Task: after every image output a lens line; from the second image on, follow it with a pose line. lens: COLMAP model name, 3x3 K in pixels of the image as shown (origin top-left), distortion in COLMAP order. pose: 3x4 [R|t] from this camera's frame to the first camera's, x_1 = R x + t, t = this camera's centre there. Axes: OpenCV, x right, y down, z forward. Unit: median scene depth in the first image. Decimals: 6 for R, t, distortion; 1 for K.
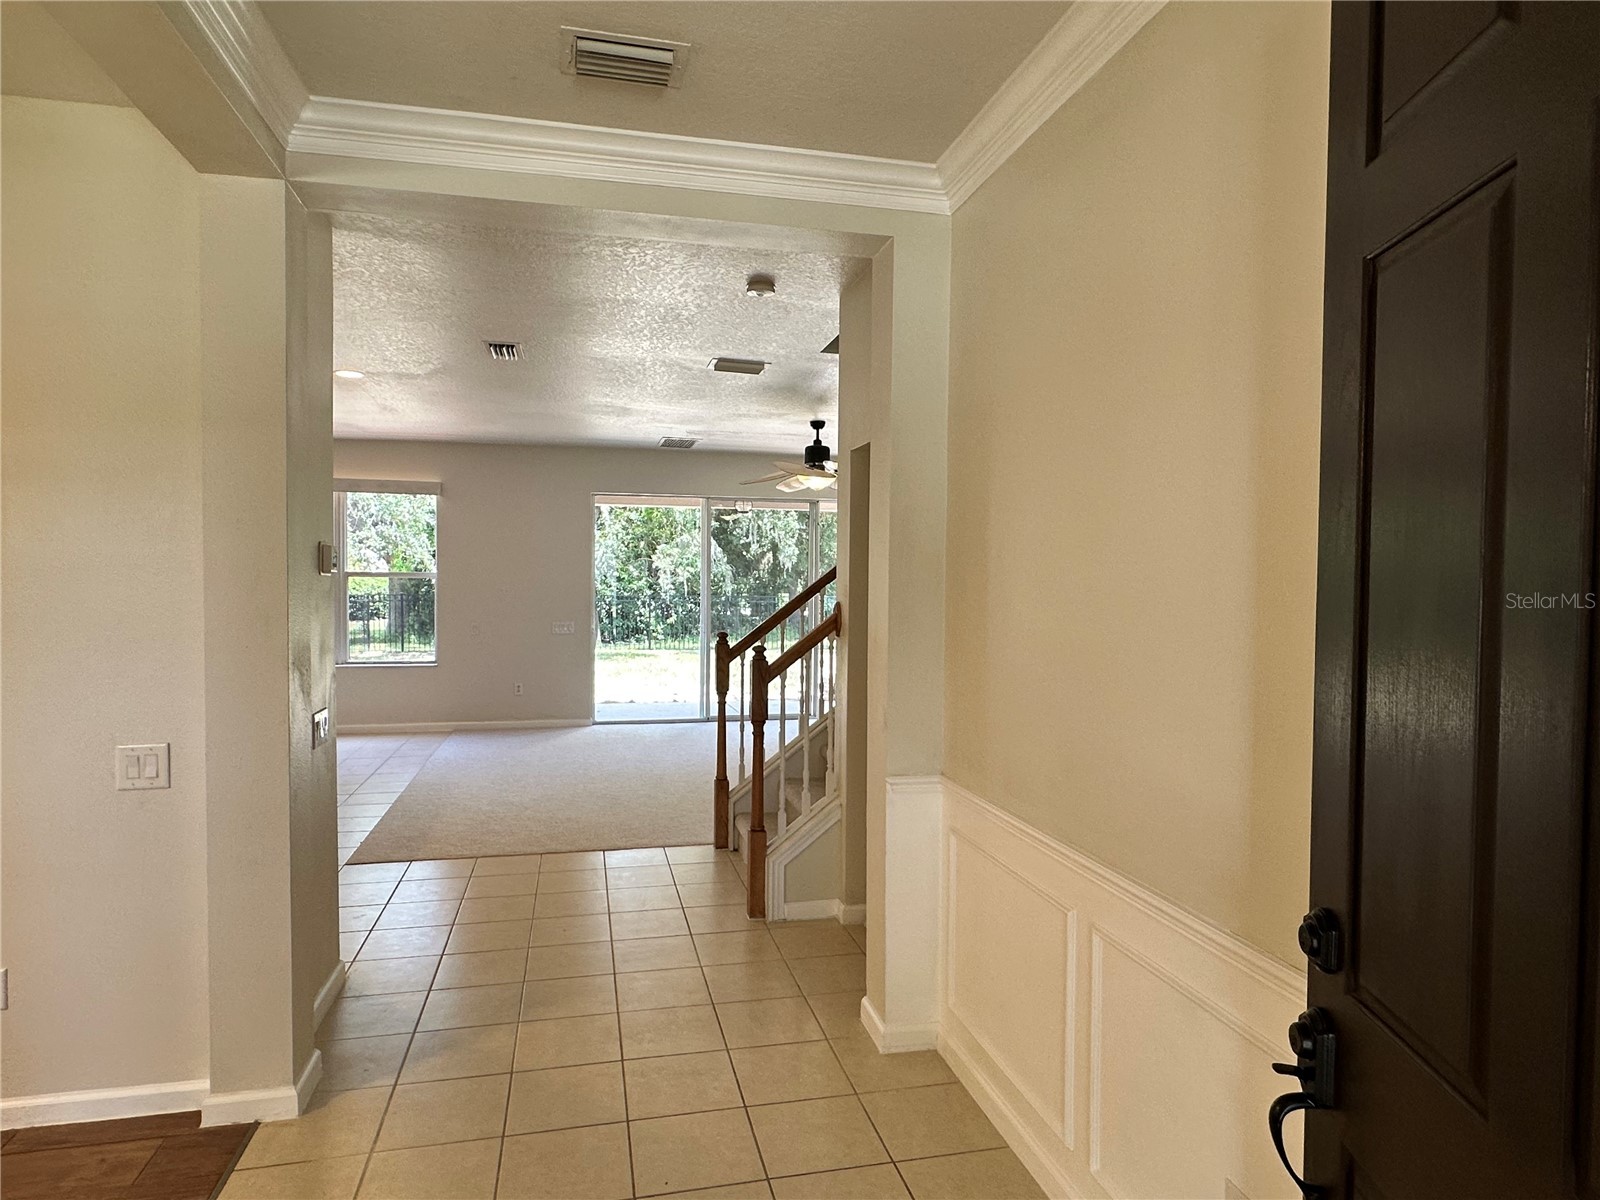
lens RADIAL K [[937.2, 0, 792.7], [0, 937.2, 601.9], [0, 0, 1]] dist [-0.000250, 0.000804]
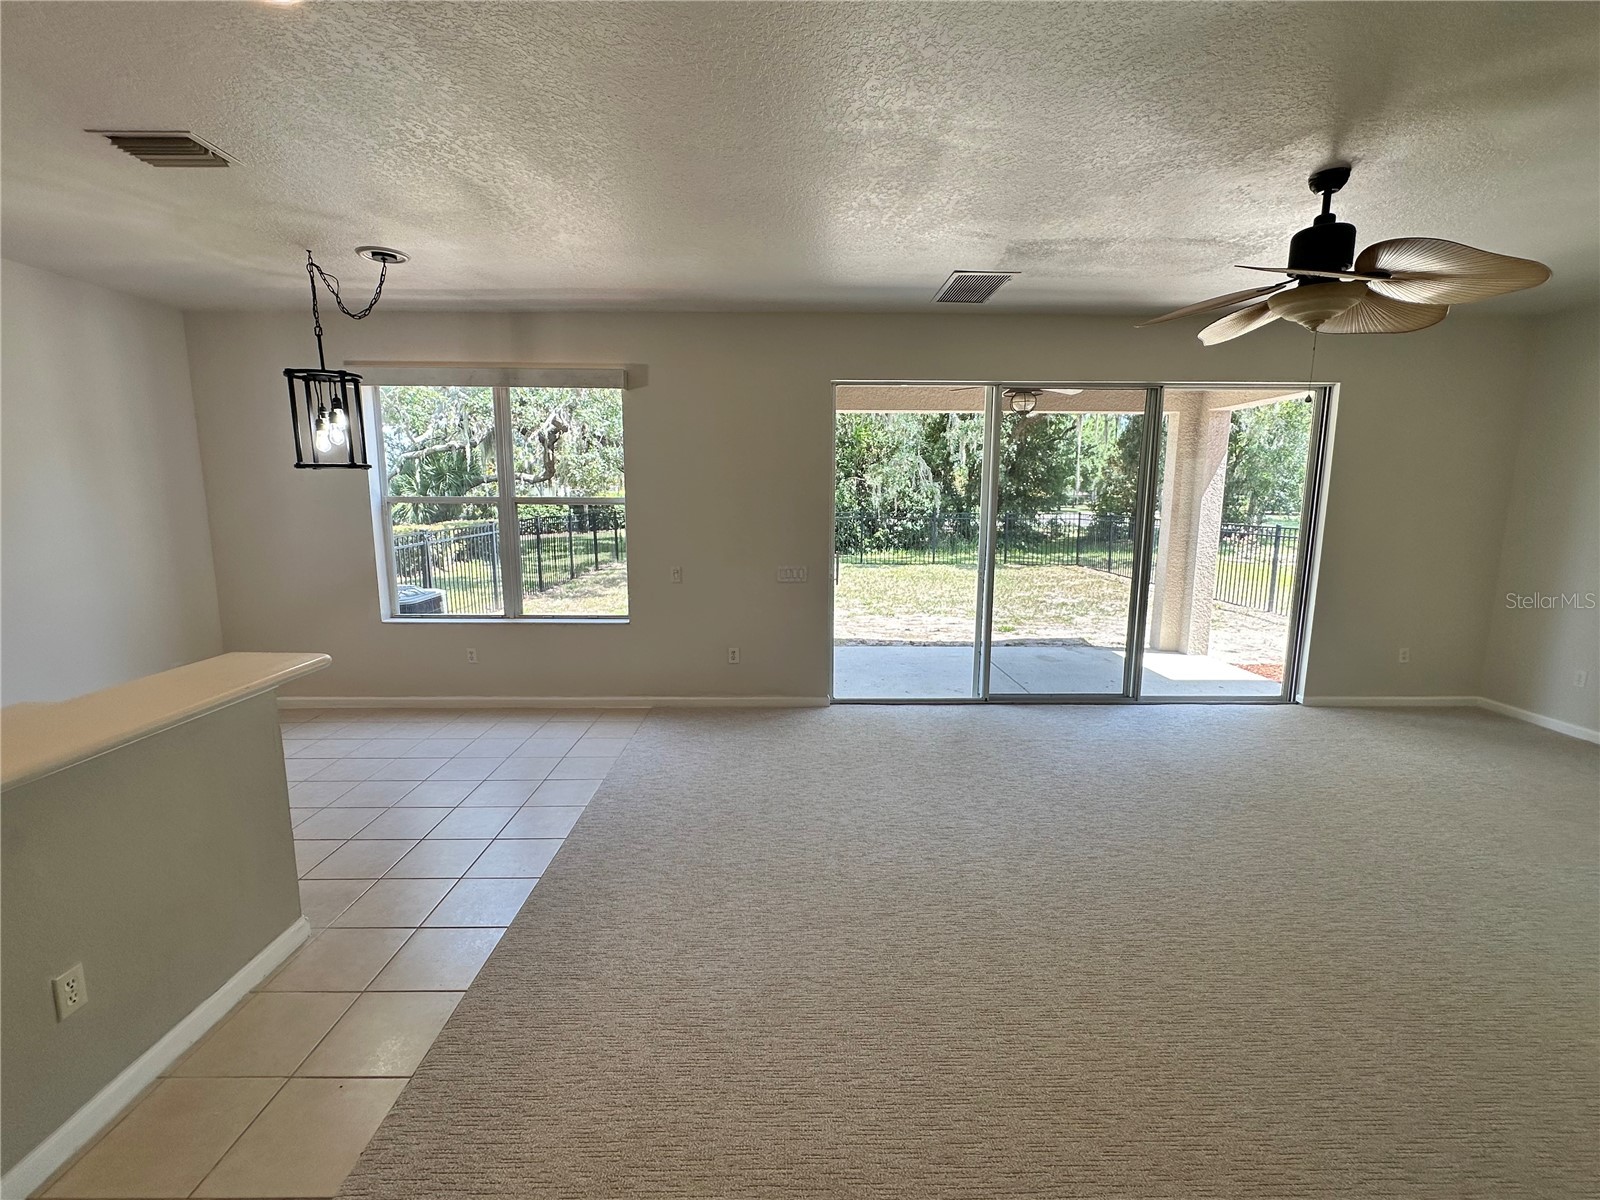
lens RADIAL K [[706.3, 0, 799.1], [0, 706.3, 601.6], [0, 0, 1]] dist [-0.004983, -0.000027]
pose [[0.977628, 0.026650, -0.208646, -0.123780], [0.000030, 0.991923, 0.126841, -0.019457], [0.210341, -0.124010, 0.969731, 0.463932]]
